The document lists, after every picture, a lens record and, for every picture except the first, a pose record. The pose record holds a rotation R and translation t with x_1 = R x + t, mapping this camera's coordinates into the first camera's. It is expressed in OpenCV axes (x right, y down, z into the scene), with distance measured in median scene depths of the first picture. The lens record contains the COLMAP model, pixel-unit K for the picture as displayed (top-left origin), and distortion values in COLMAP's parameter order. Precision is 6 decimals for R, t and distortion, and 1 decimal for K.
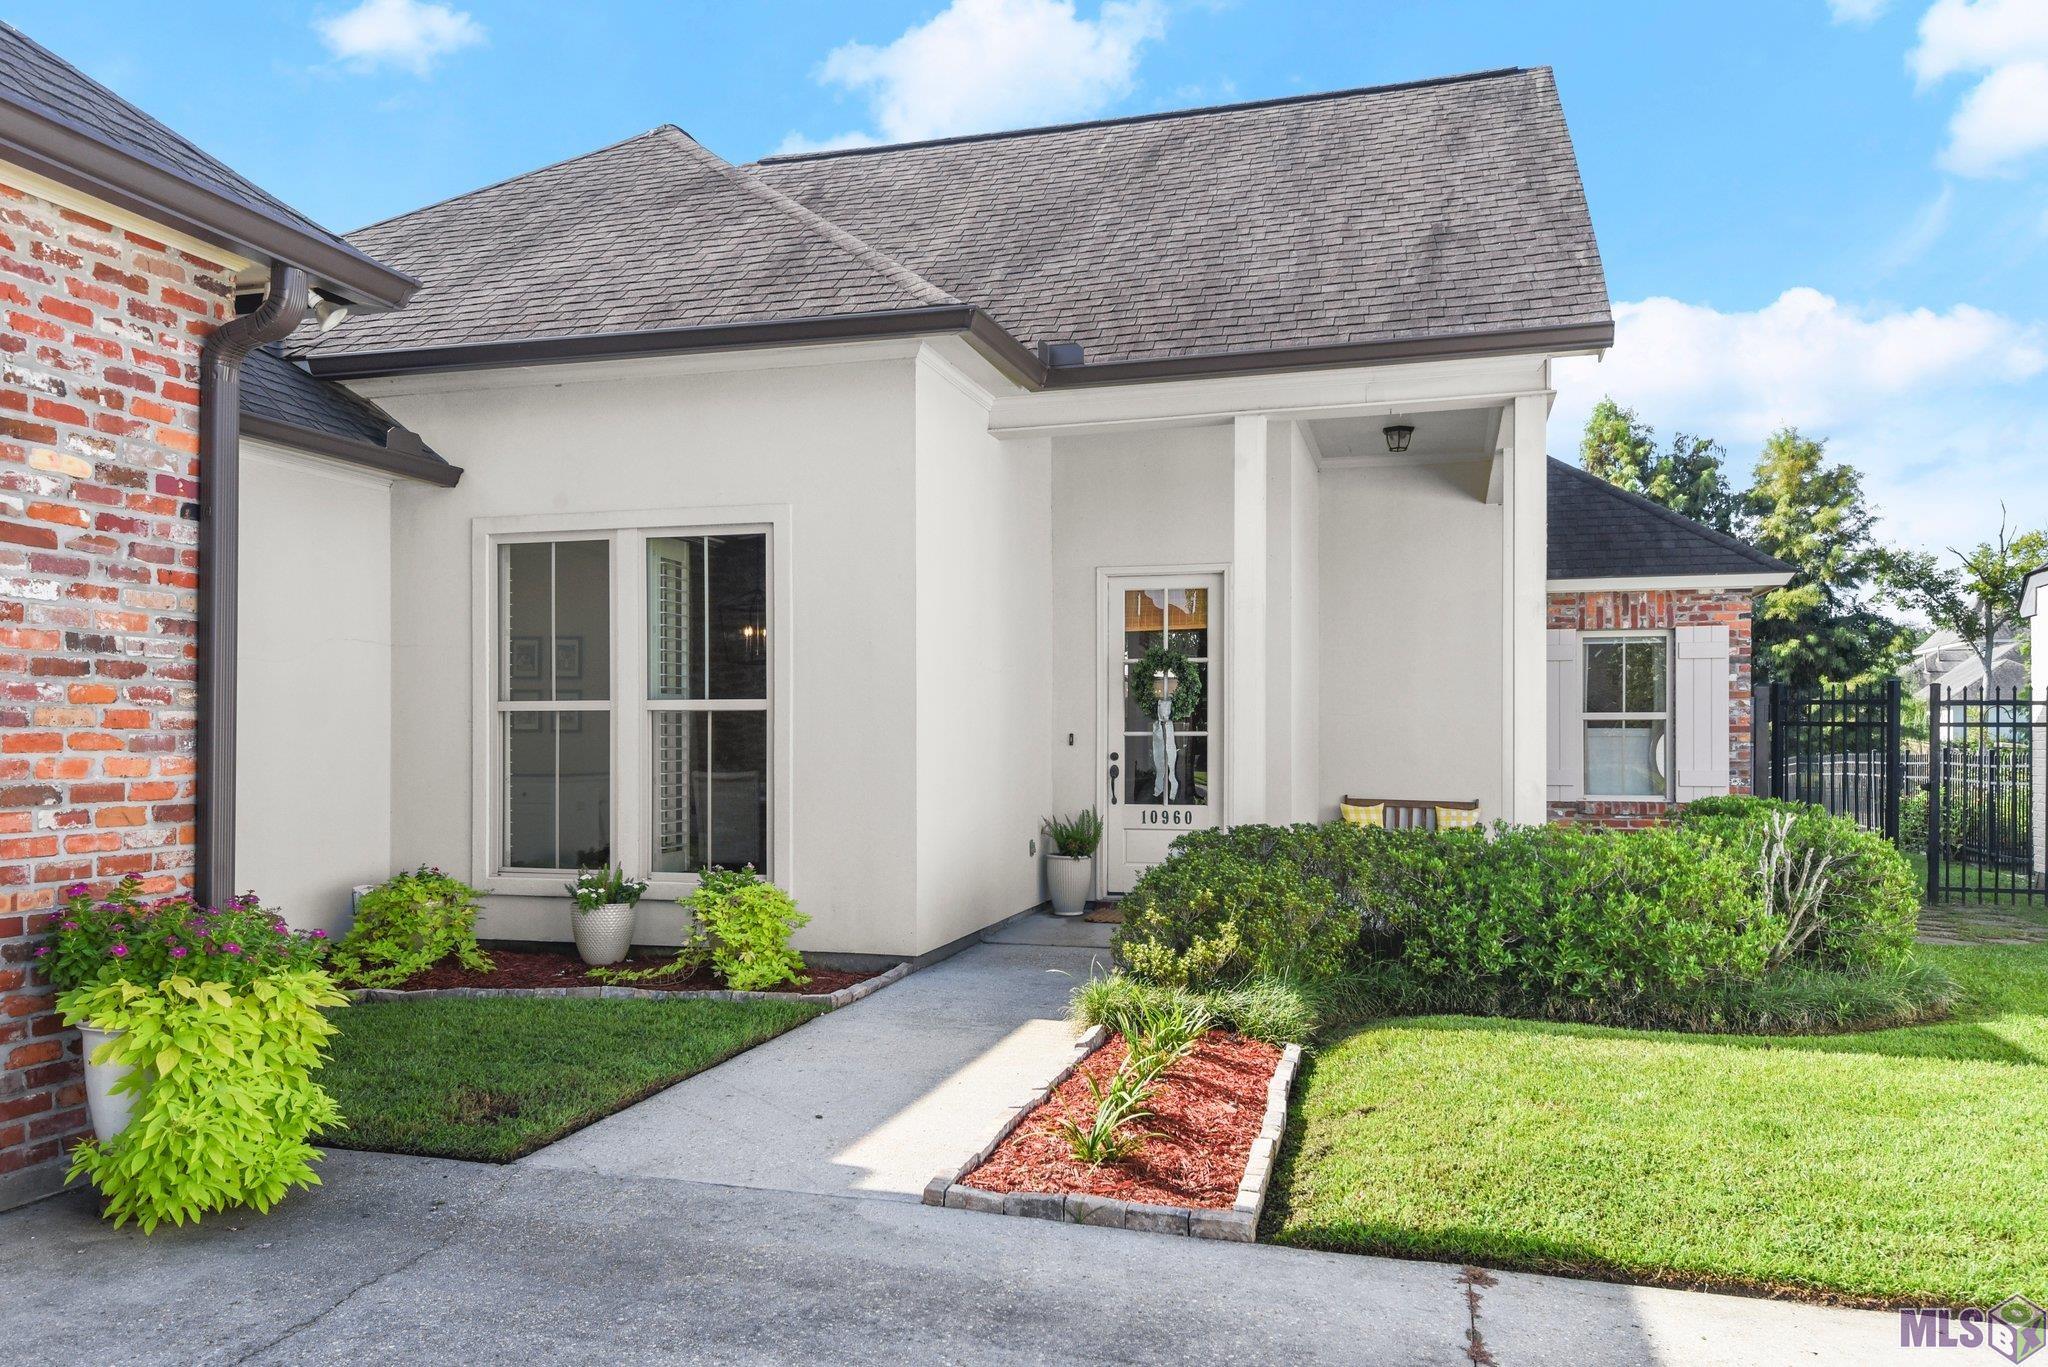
lens RADIAL K [[1500.7, 0, 1022.1], [0, 1500.7, 694.3], [0, 0, 1]] dist [-0.001704, 0.001088]
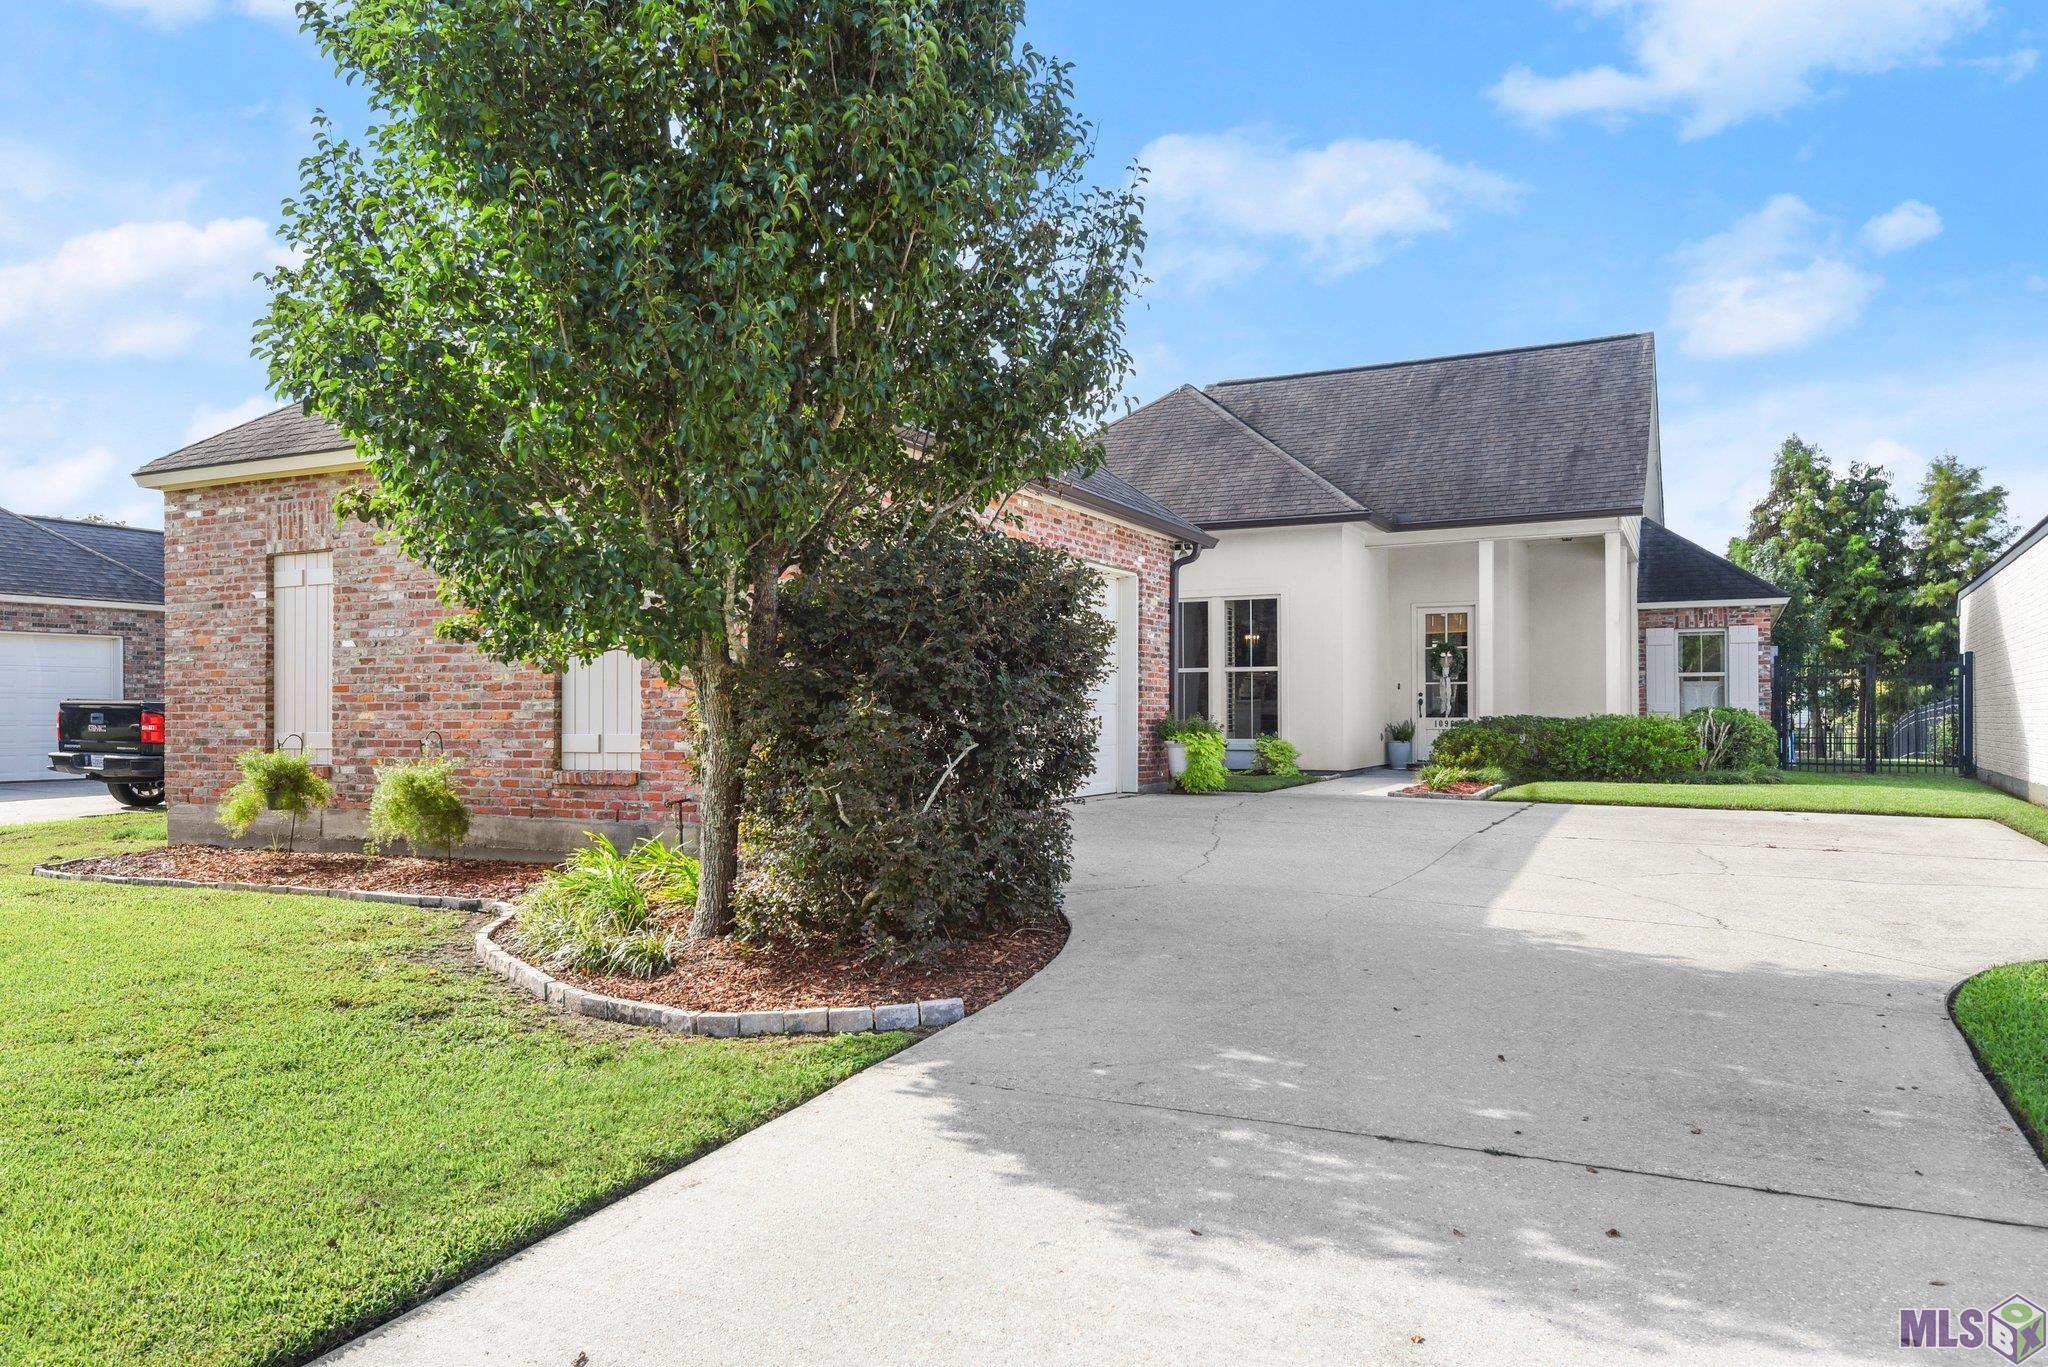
lens RADIAL K [[1392.7, 0, 1022.6], [0, 1392.7, 685.4], [0, 0, 1]] dist [0.004466, 0.001092]
pose [[0.982200, -0.006373, -0.187727, -0.116421], [0.007635, 0.999953, 0.006003, 0.013254], [0.187680, -0.007329, 0.982203, -0.984941]]
